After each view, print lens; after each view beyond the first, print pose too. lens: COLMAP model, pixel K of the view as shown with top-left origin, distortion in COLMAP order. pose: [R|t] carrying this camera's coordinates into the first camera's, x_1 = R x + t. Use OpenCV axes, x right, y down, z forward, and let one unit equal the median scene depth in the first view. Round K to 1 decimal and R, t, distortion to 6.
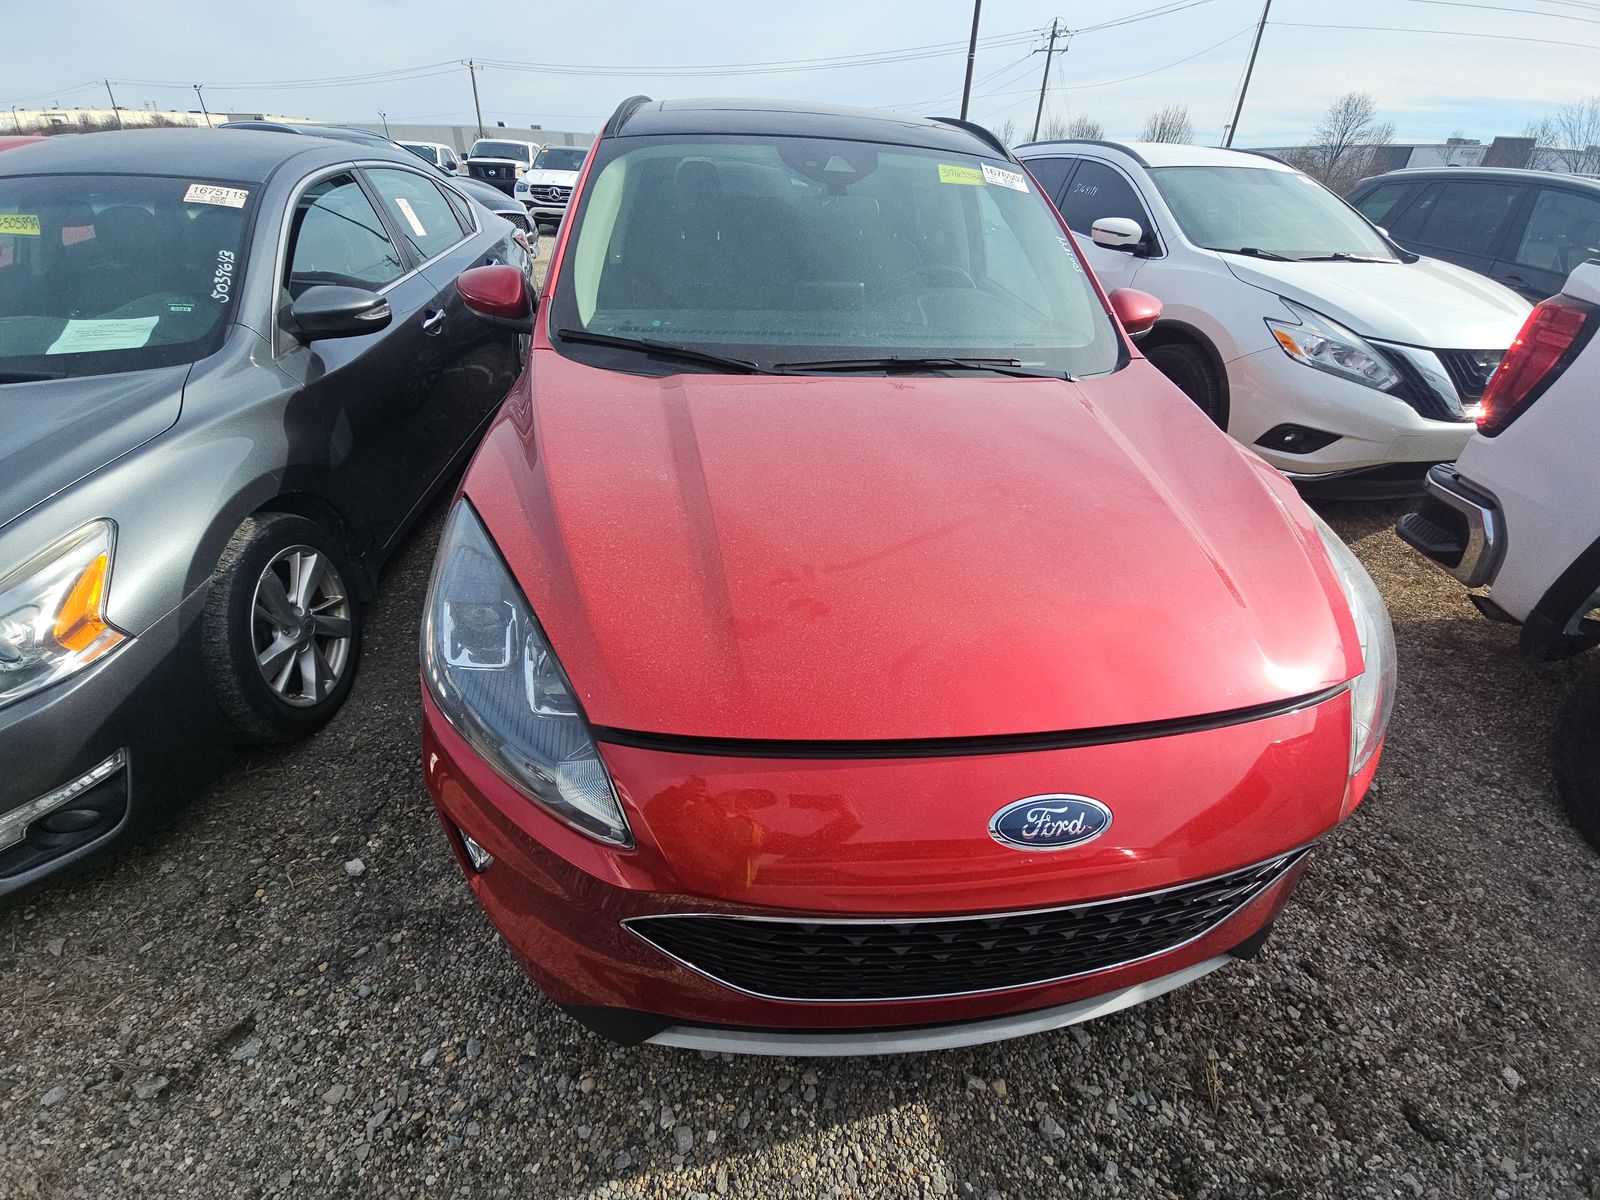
lens RADIAL K [[648.1, 0, 799.8], [0, 648.1, 594.6], [0, 0, 1]] dist [0.003713, -0.005466]
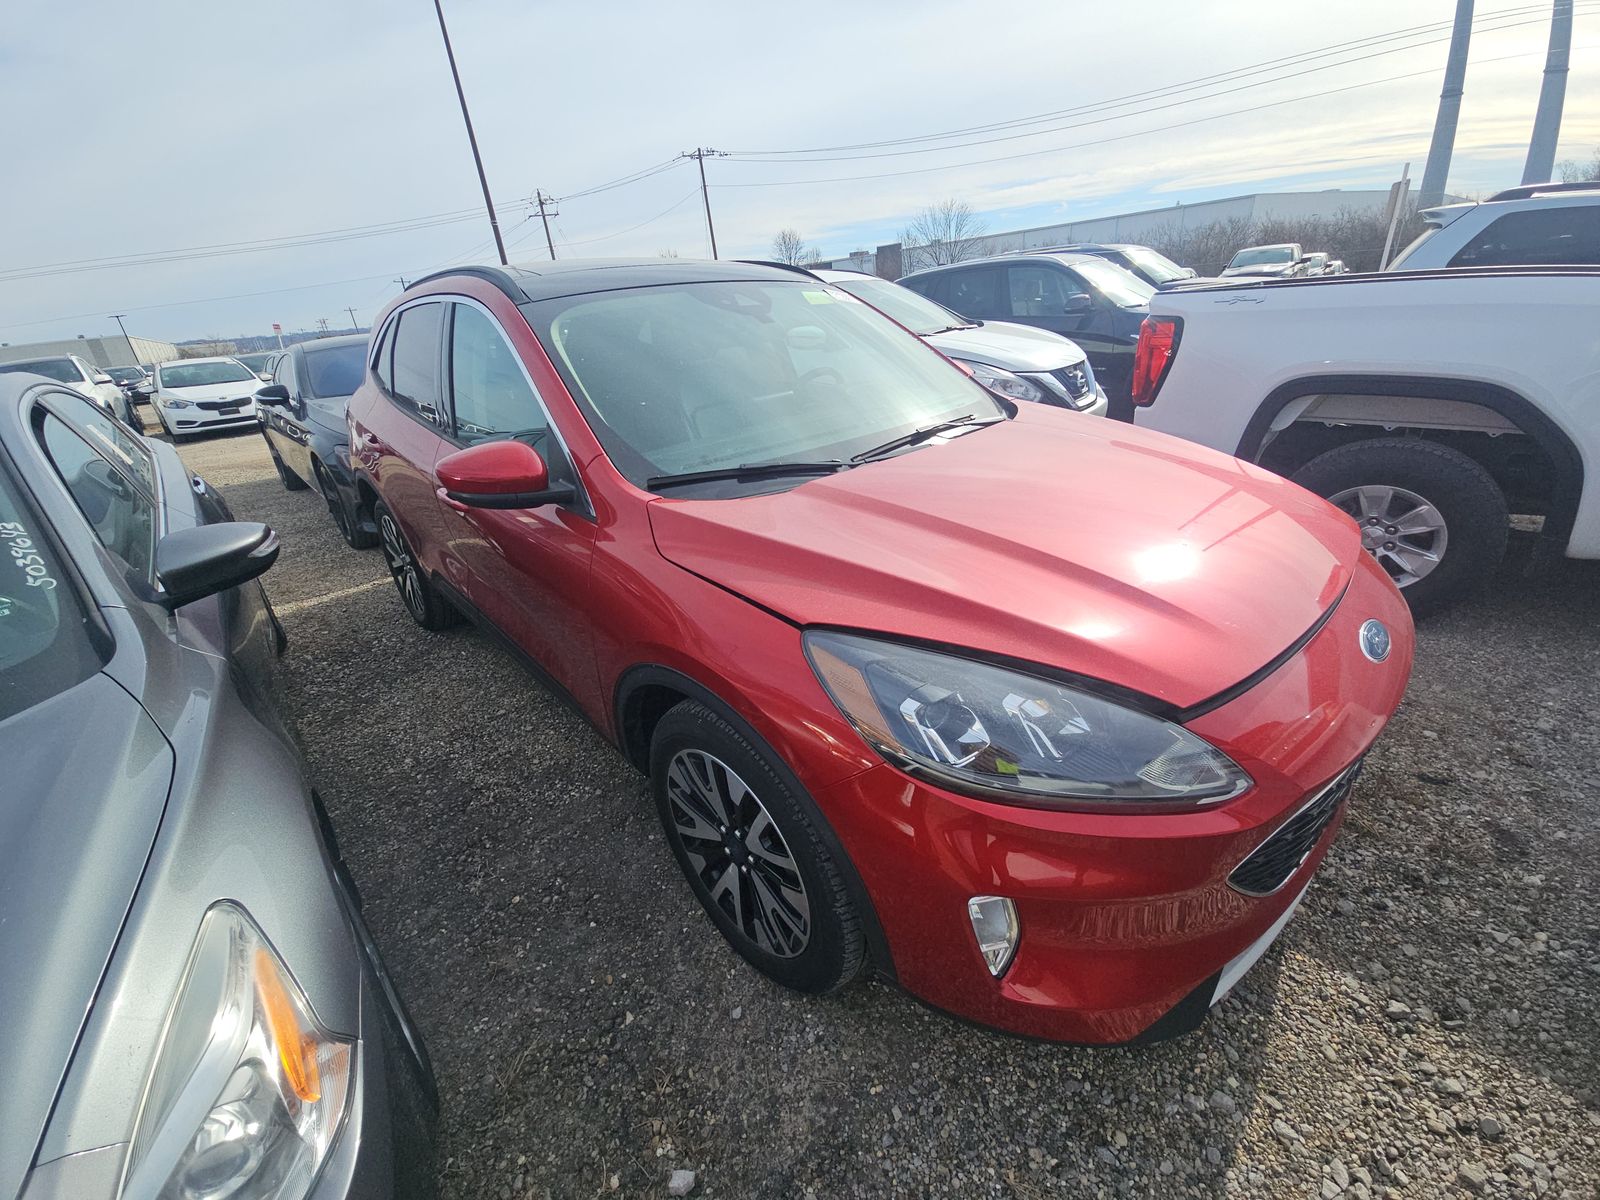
lens RADIAL K [[637.0, 0, 802.3], [0, 637.0, 598.5], [0, 0, 1]] dist [0.035414, -0.021805]
pose [[0.811319, -0.338992, 0.476284, -0.935669], [0.411217, 0.910008, -0.052789, -0.138918], [-0.415527, 0.238685, 0.877705, 0.150521]]
